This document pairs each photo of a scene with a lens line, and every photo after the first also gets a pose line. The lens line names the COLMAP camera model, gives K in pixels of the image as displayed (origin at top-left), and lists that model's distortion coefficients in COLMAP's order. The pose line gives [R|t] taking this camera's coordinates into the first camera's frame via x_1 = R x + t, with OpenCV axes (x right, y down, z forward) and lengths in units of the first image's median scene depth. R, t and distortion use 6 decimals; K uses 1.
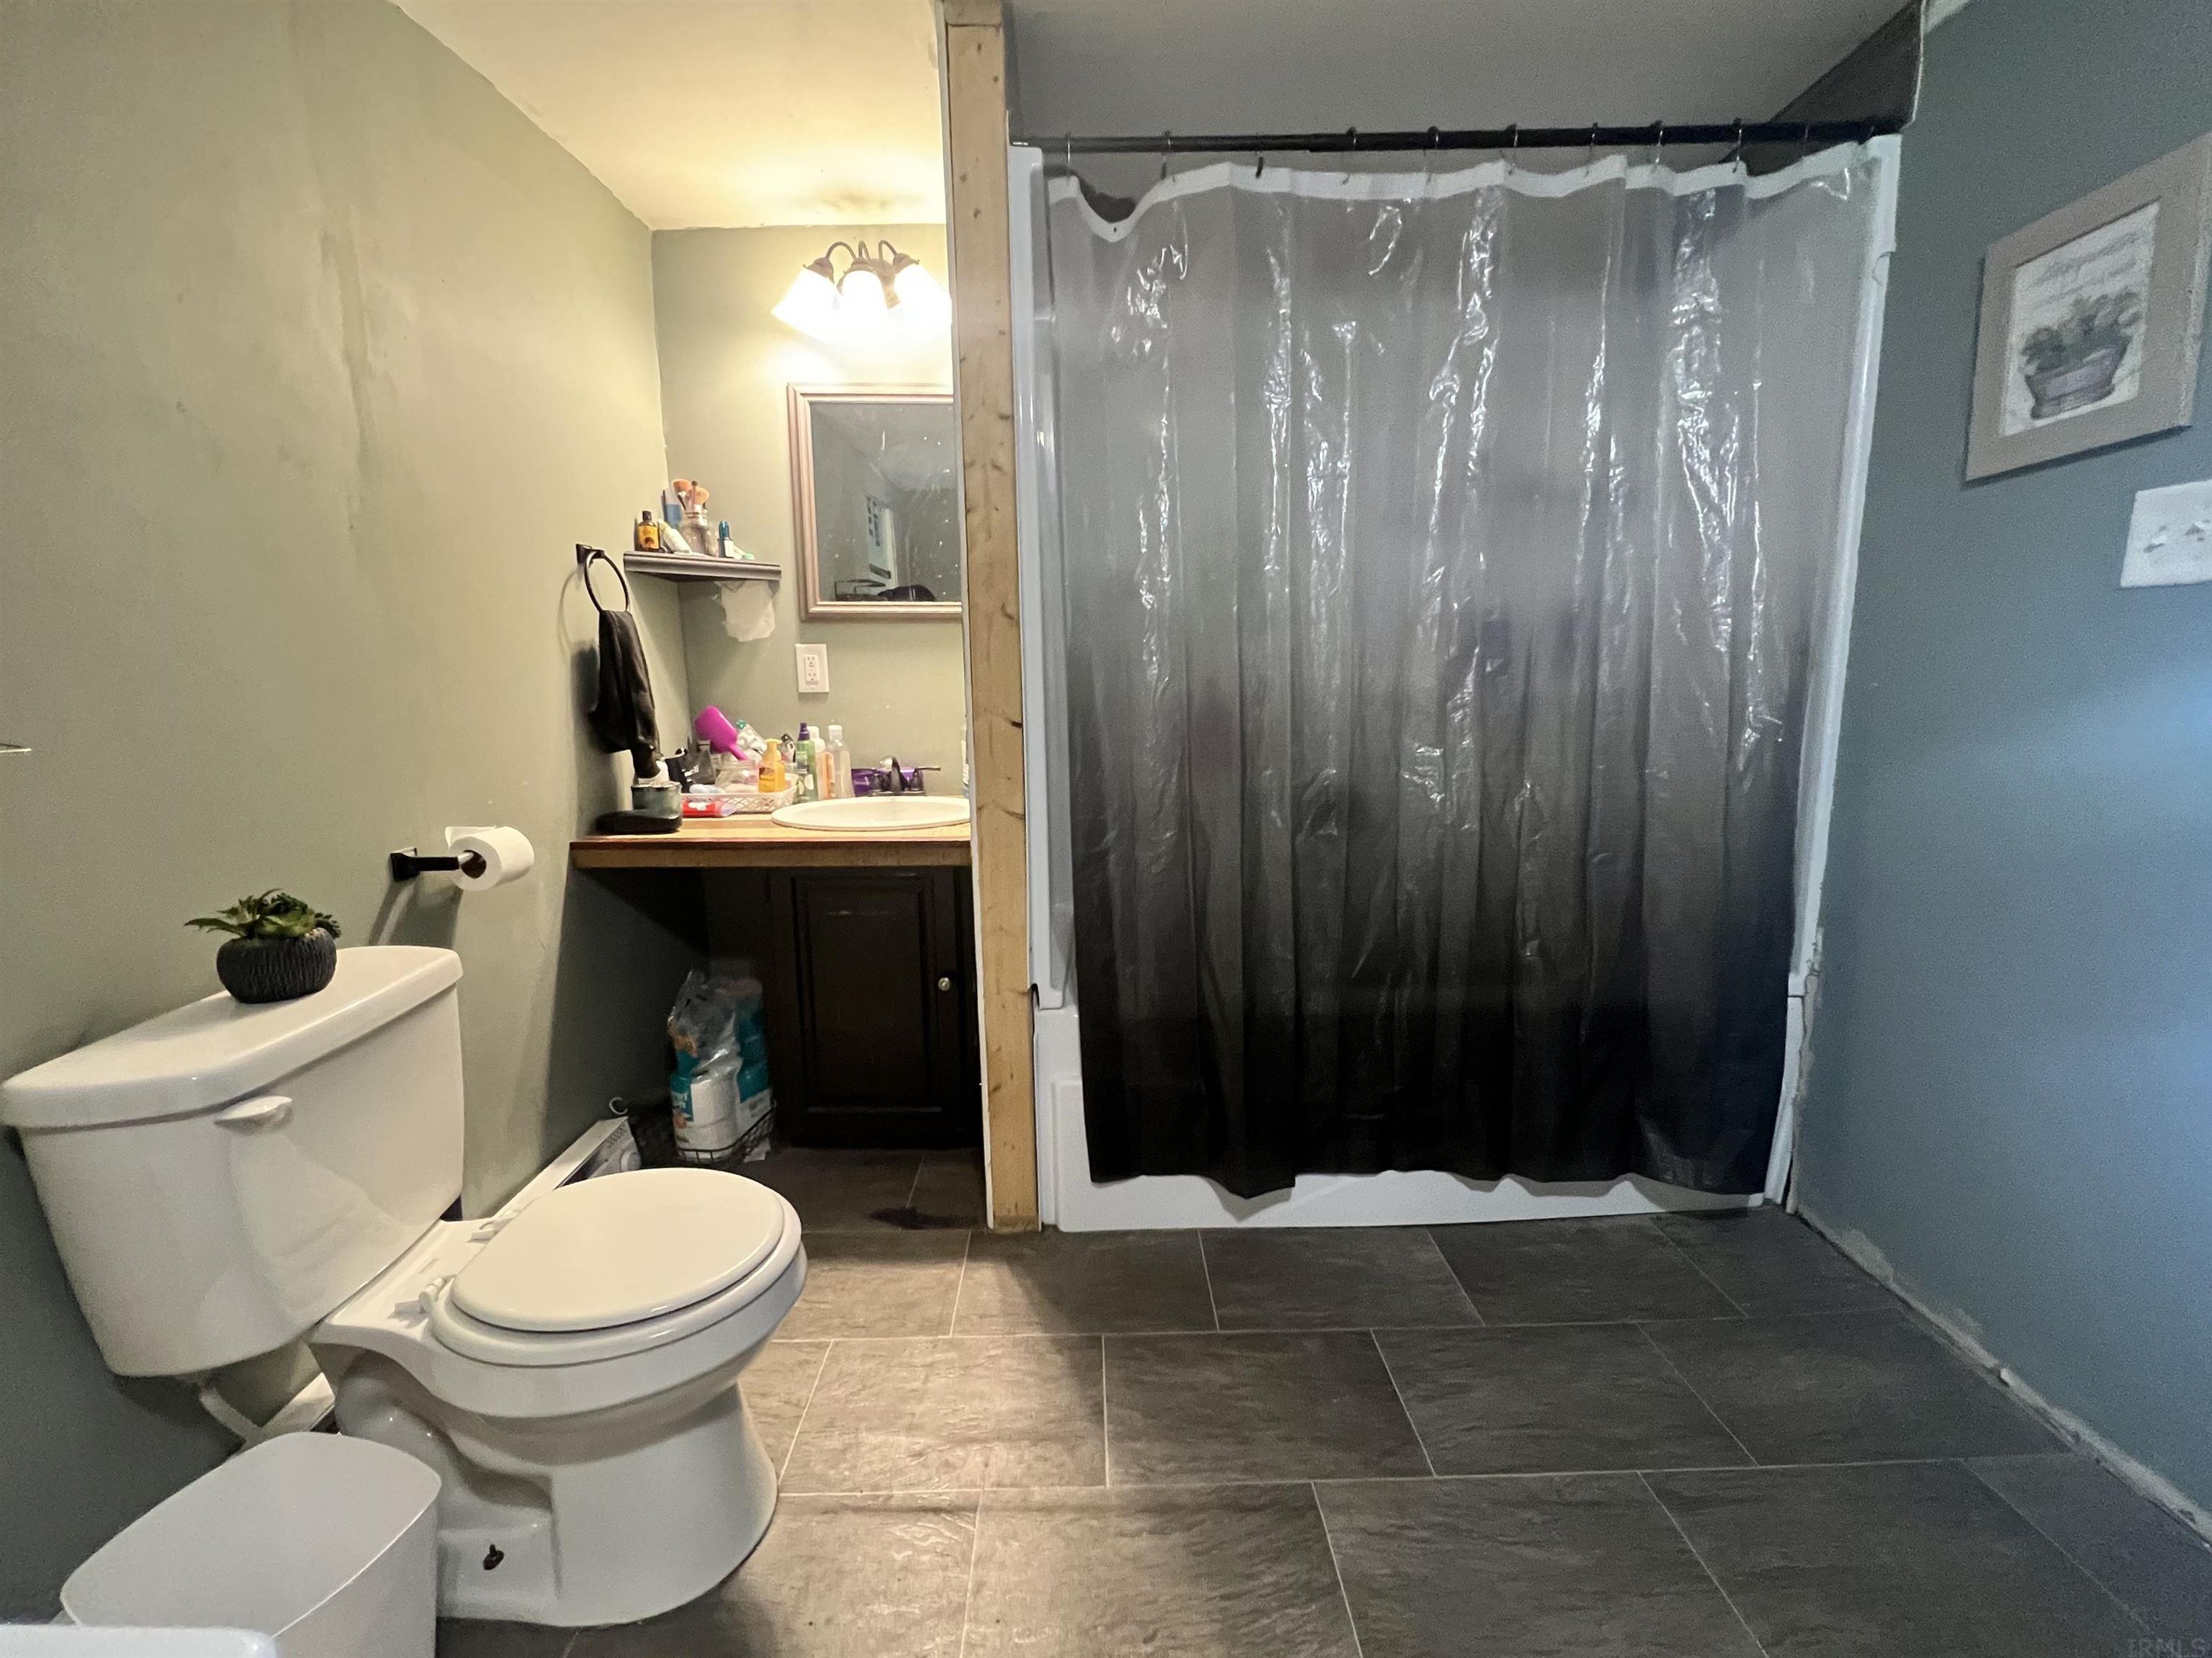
lens RADIAL K [[950.8, 0, 1106.4], [0, 950.8, 820.5], [0, 0, 1]] dist [0.000277, 0.000010]
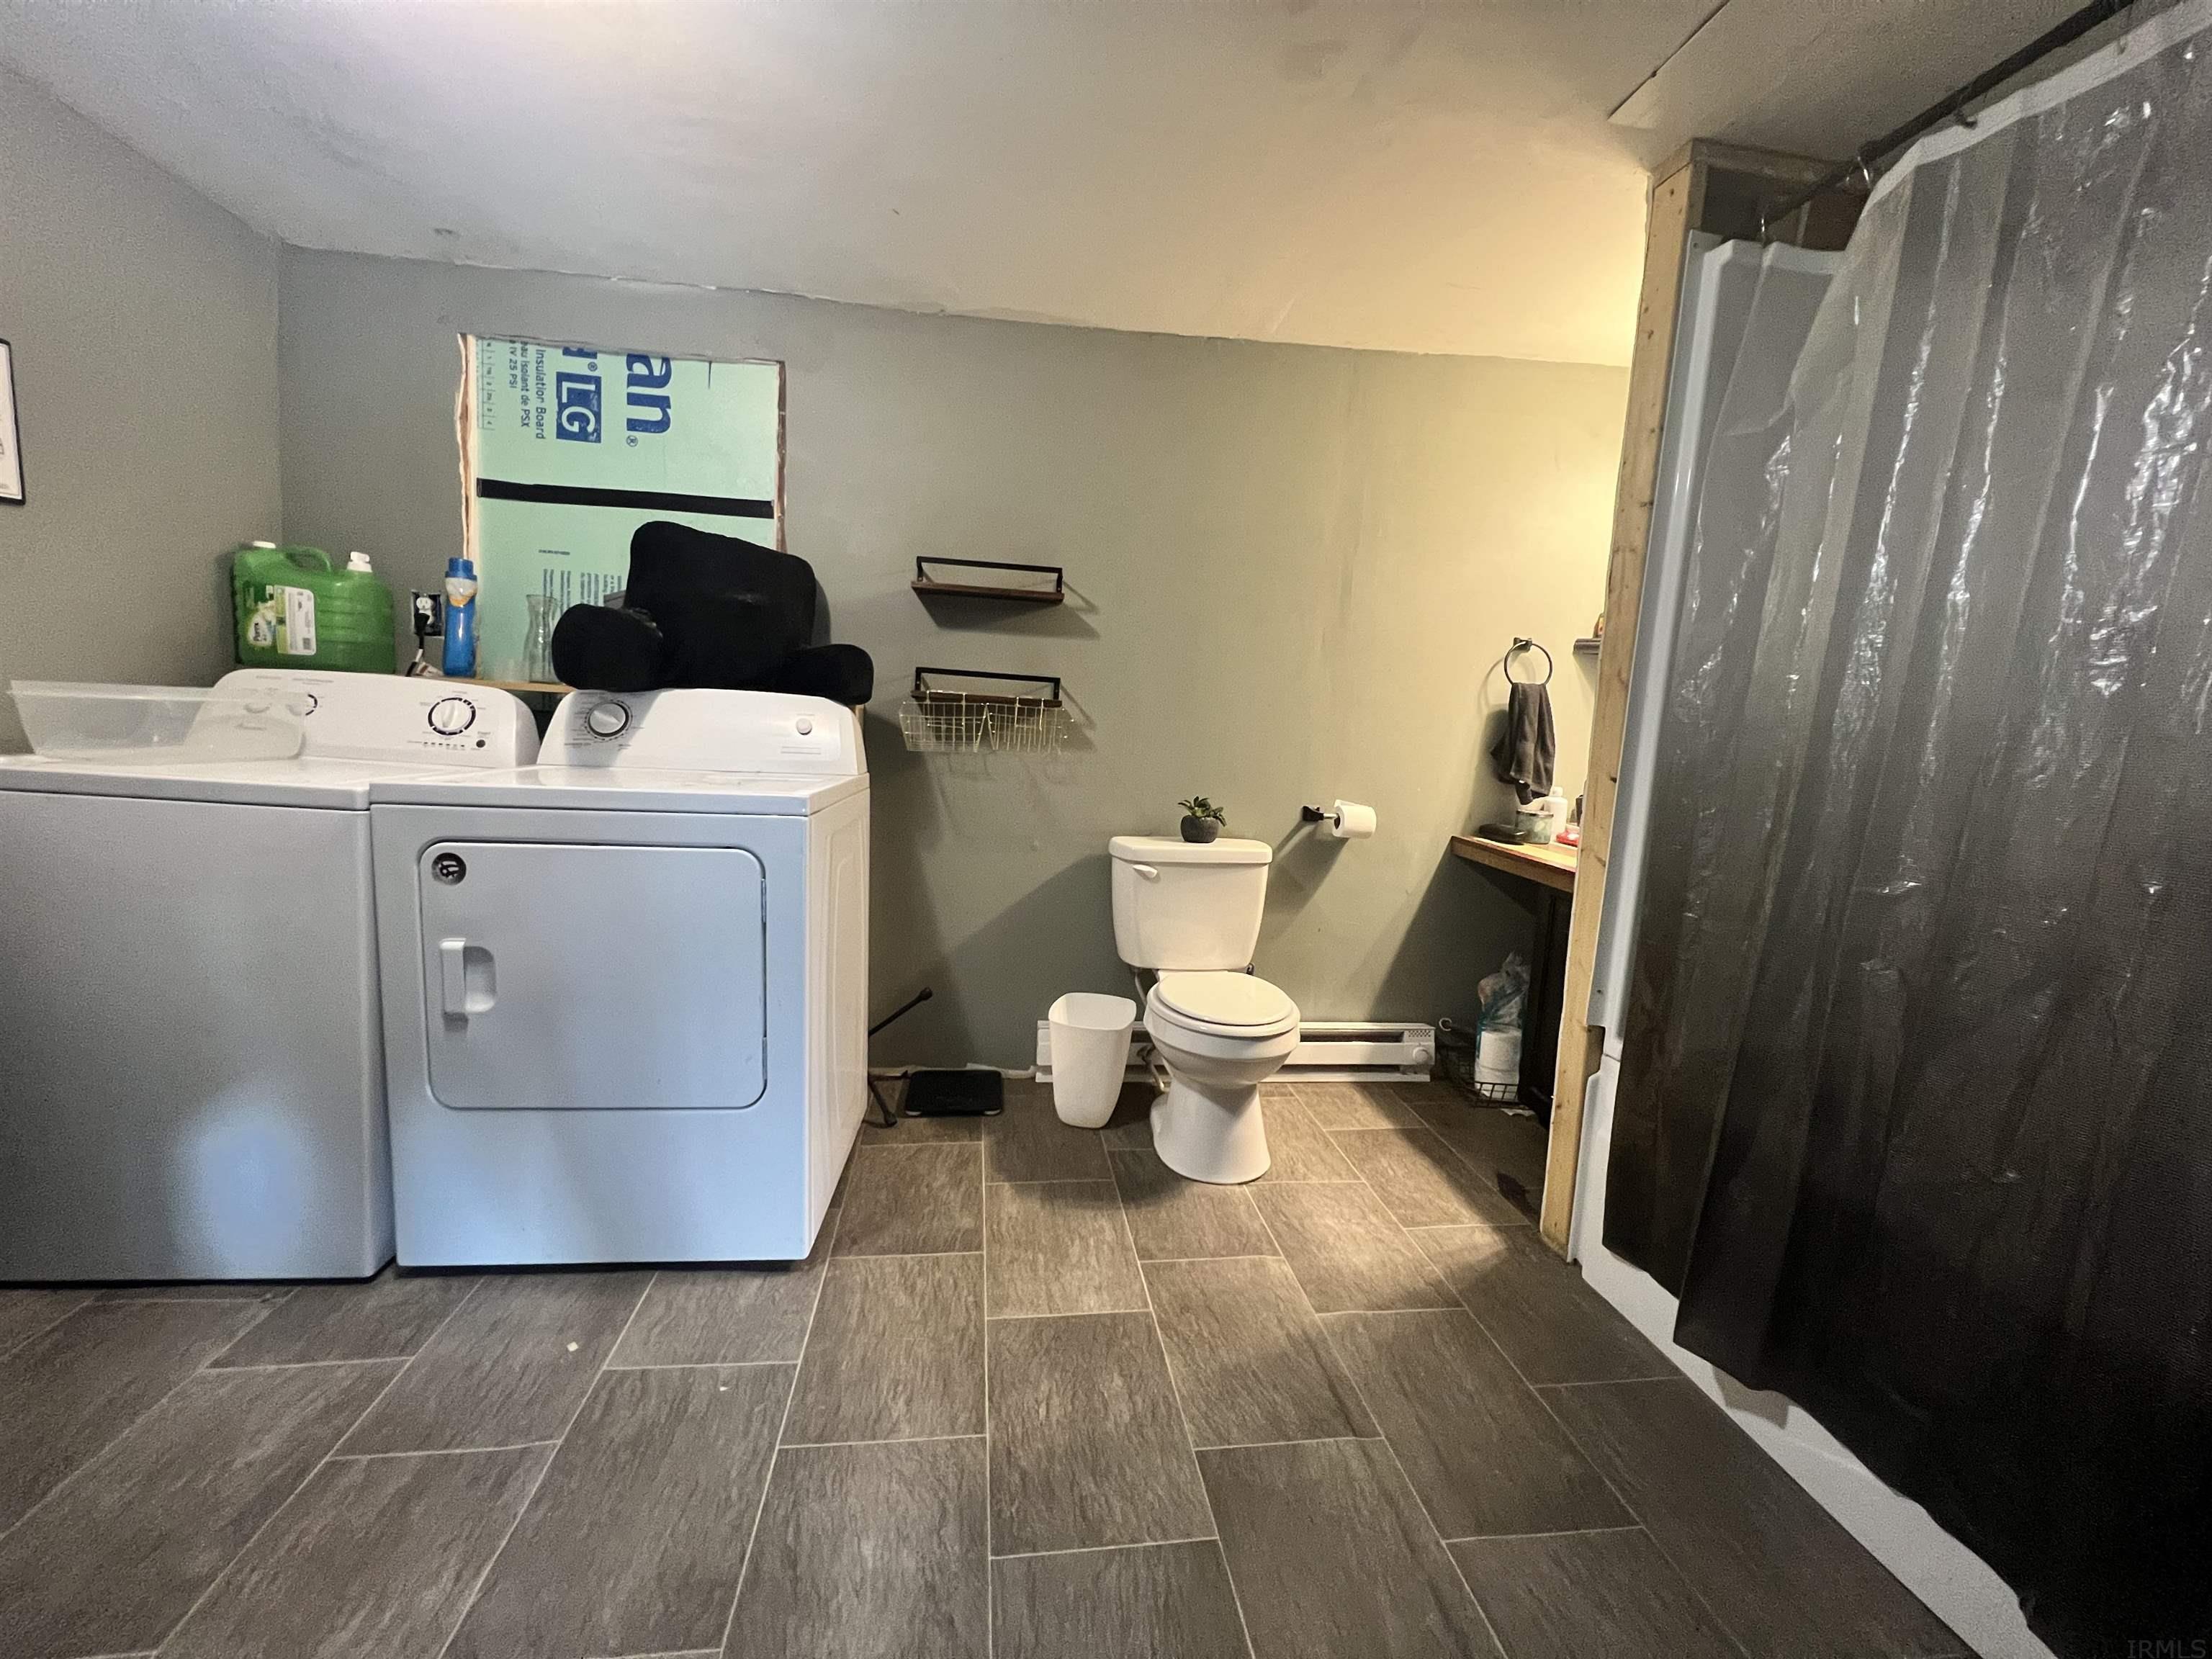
lens RADIAL K [[881.8, 0, 1102.1], [0, 881.8, 824.9], [0, 0, 1]] dist [-0.000518, -0.000276]
pose [[0.118230, 0.143205, -0.982606, 0.860451], [-0.218078, 0.969132, 0.115002, -0.039698], [0.968743, 0.200688, 0.145811, 0.301747]]
